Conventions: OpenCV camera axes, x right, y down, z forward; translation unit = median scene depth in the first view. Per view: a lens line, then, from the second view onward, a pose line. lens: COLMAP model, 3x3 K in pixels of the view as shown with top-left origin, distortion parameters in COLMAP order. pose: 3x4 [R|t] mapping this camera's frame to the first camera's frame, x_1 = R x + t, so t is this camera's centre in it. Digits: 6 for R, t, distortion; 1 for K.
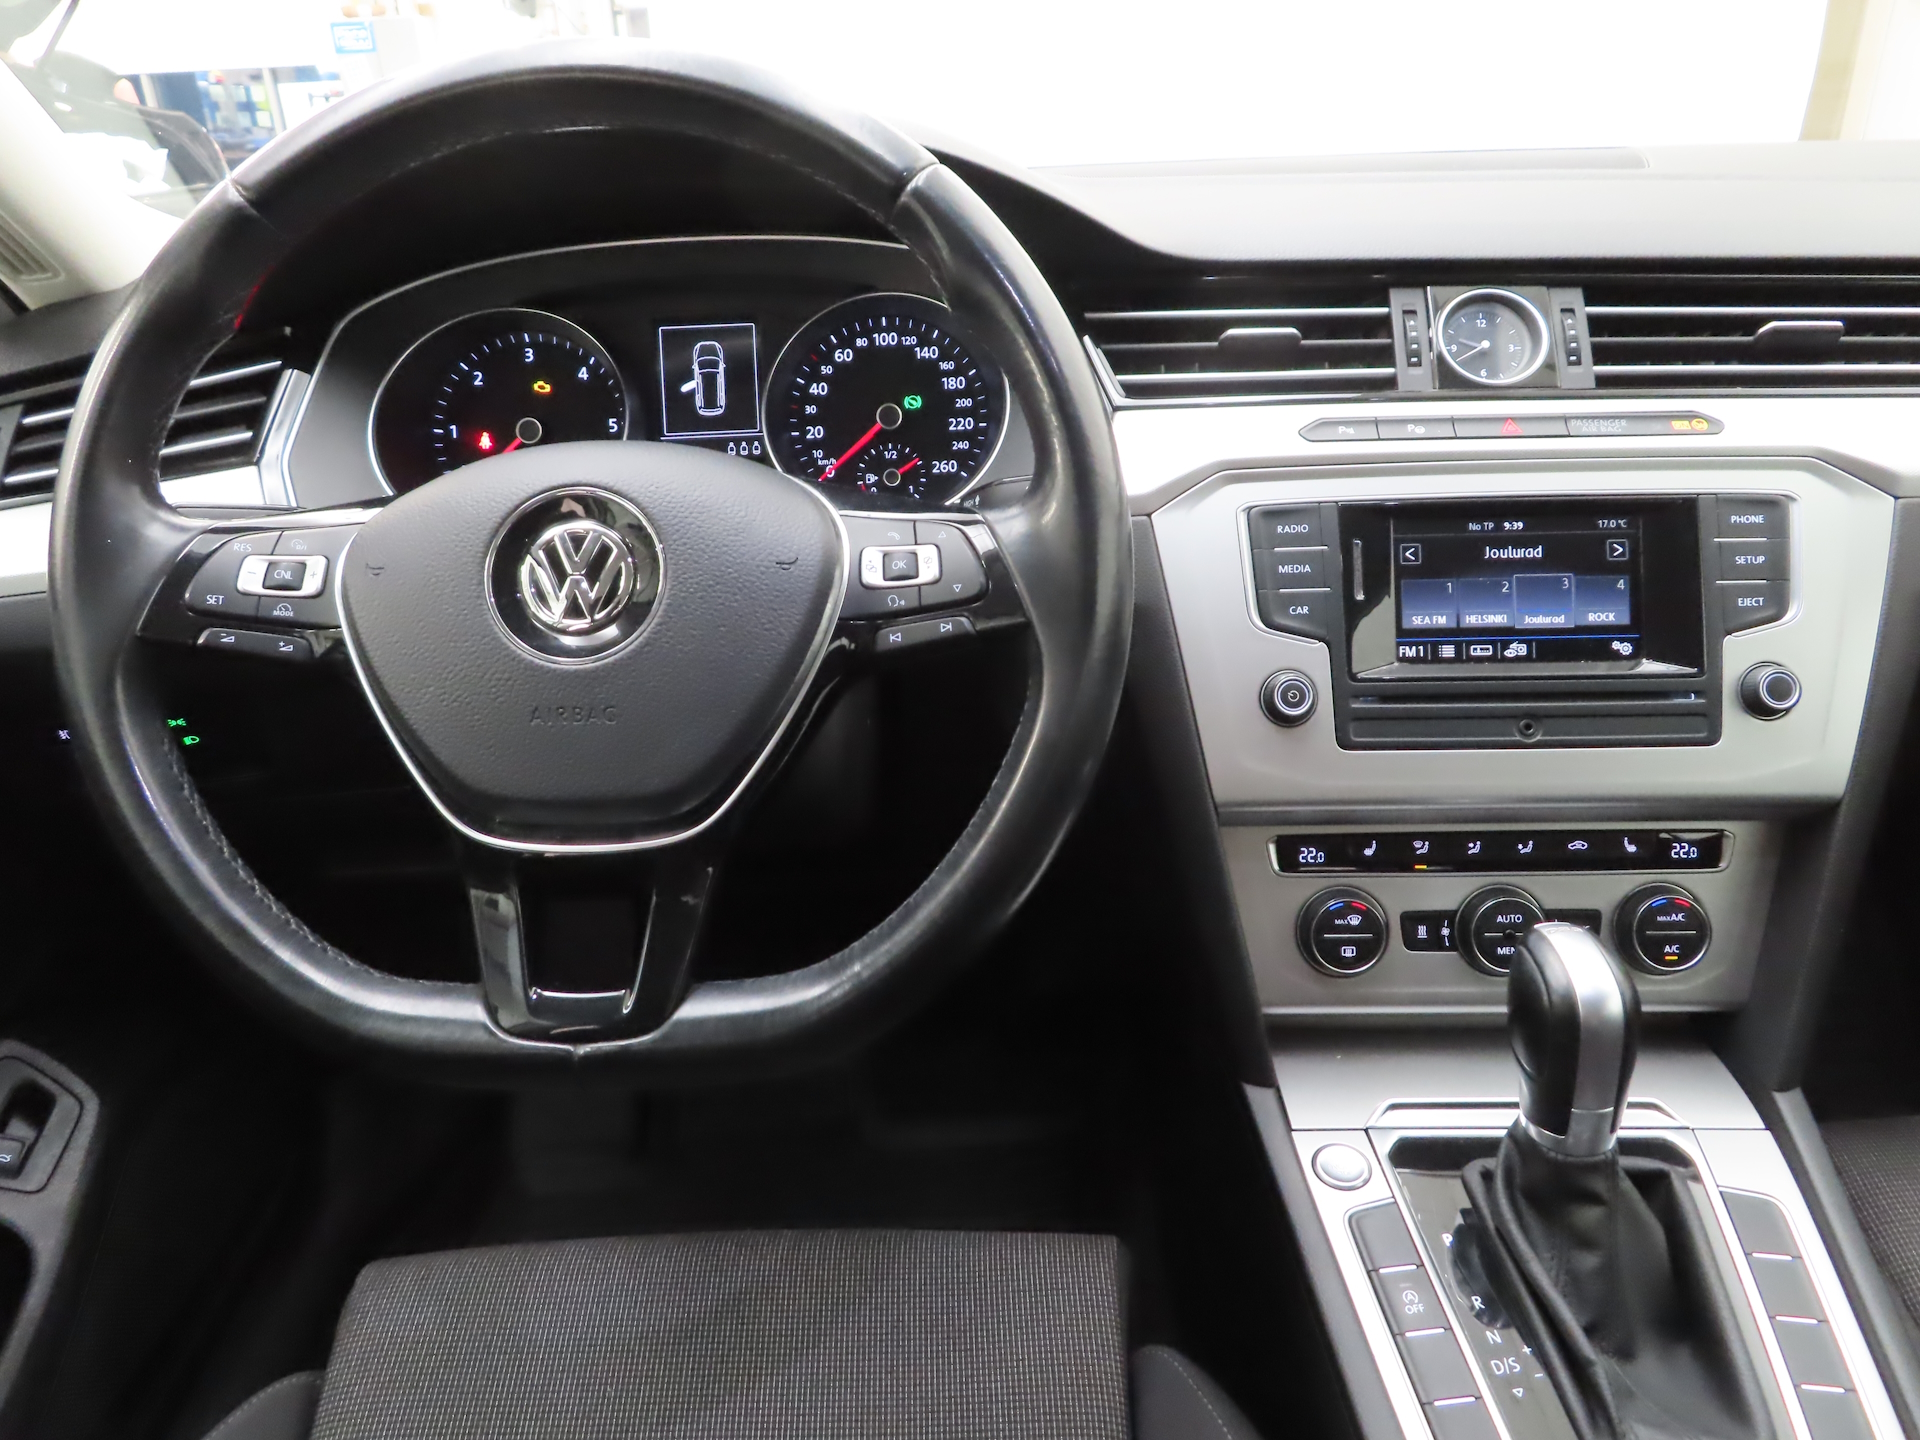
lens RADIAL K [[1352.7, 0, 953.7], [0, 1352.7, 722.5], [0, 0, 1]] dist [-0.037820, 0.005785]
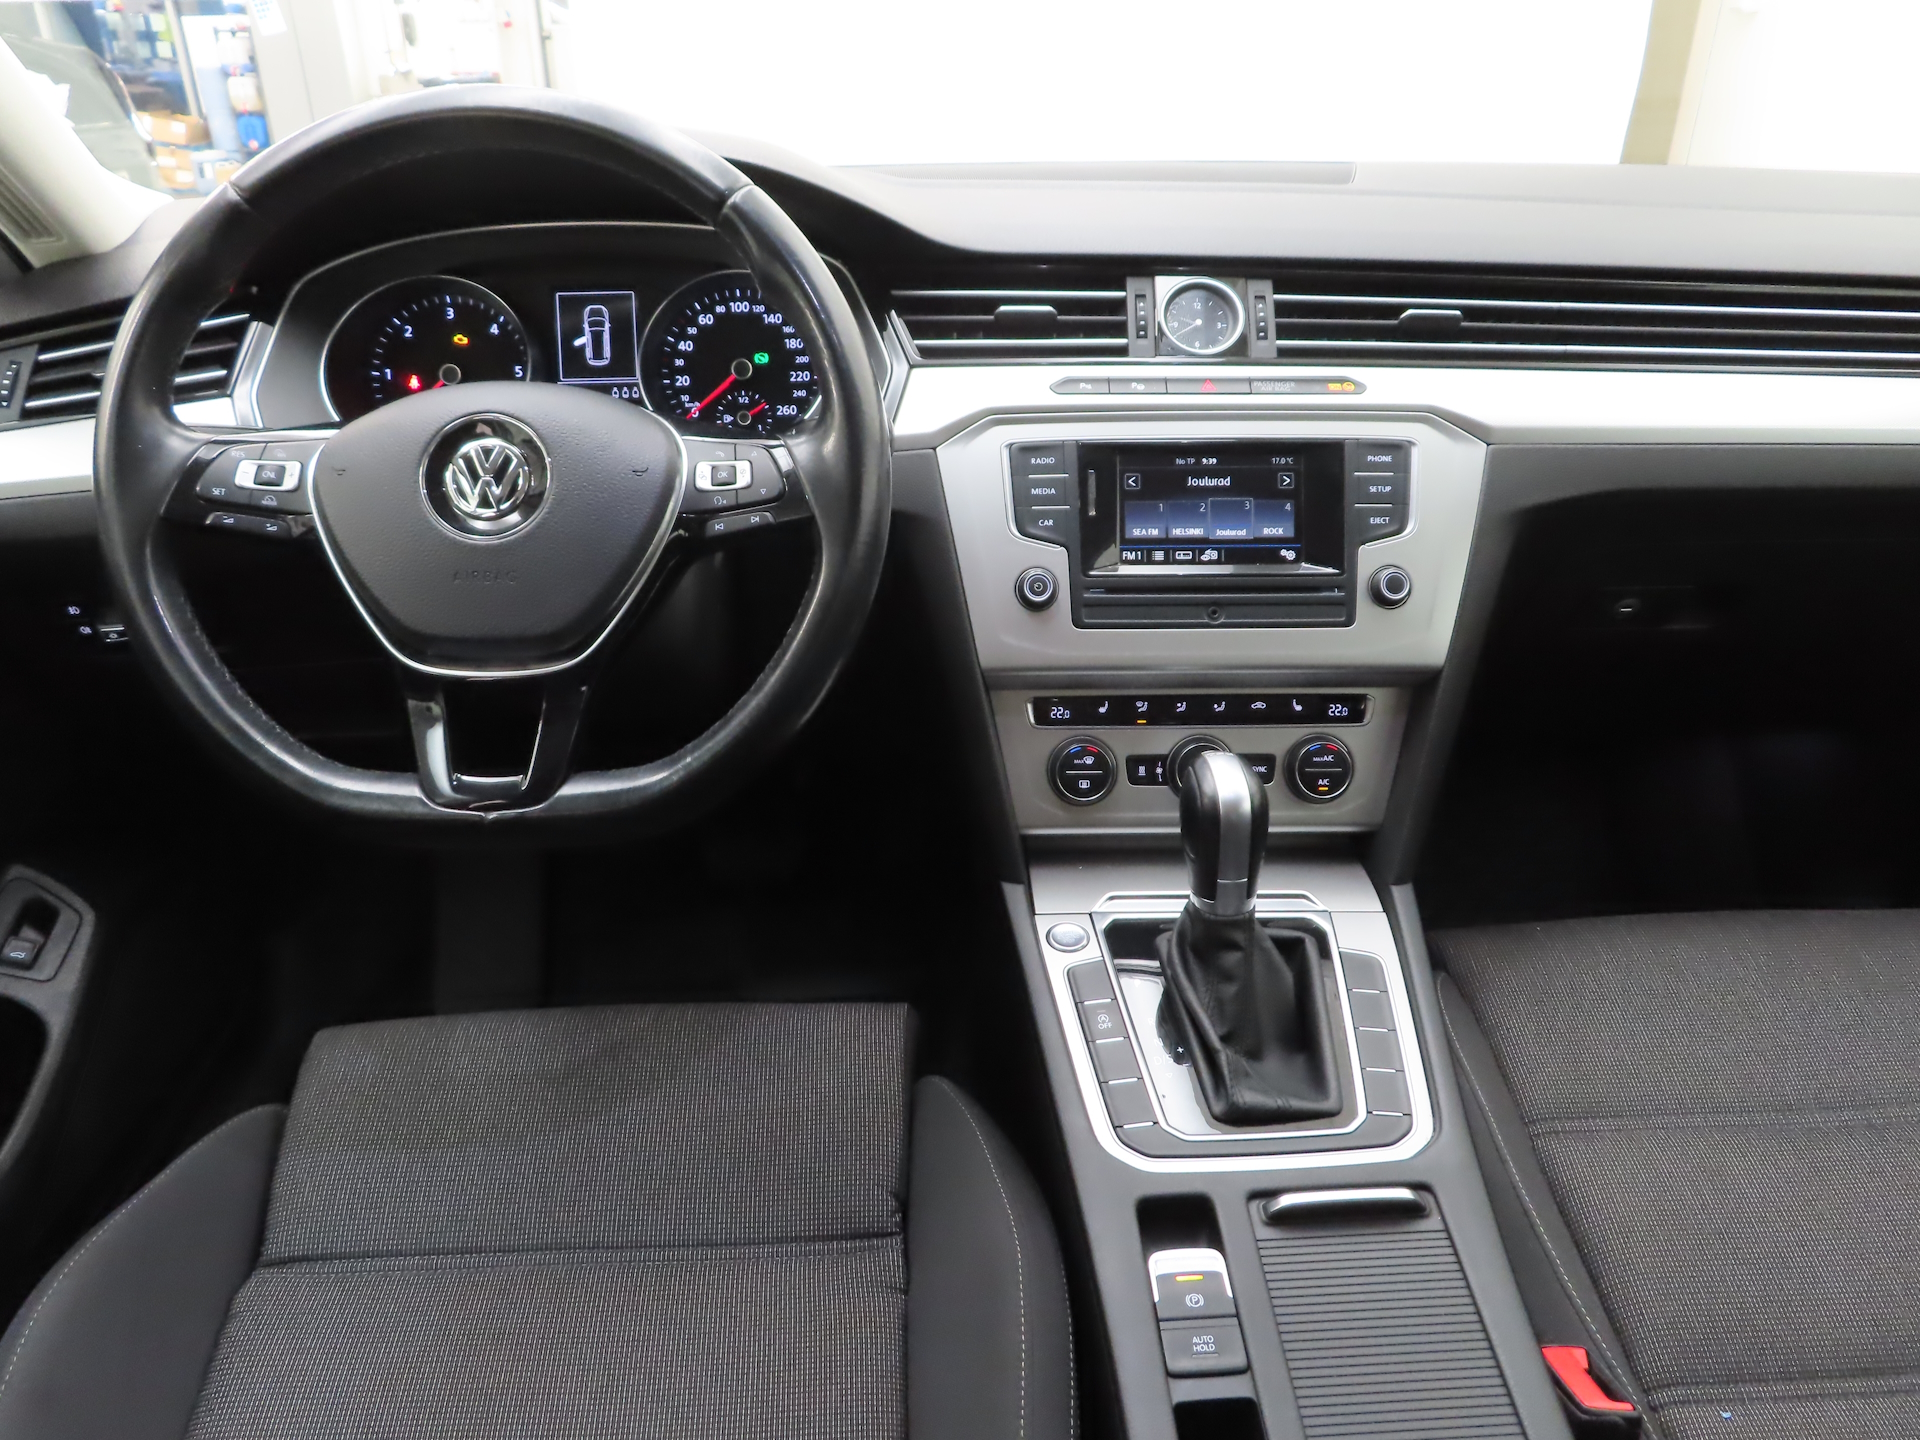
lens RADIAL K [[1352.7, 0, 962.6], [0, 1352.7, 722.6], [0, 0, 1]] dist [-0.037820, 0.005785]
pose [[0.998030, 0.006496, 0.062402, 0.094231], [-0.008291, 0.999558, 0.028543, 0.075190], [-0.062189, -0.029004, 0.997643, -0.318299]]
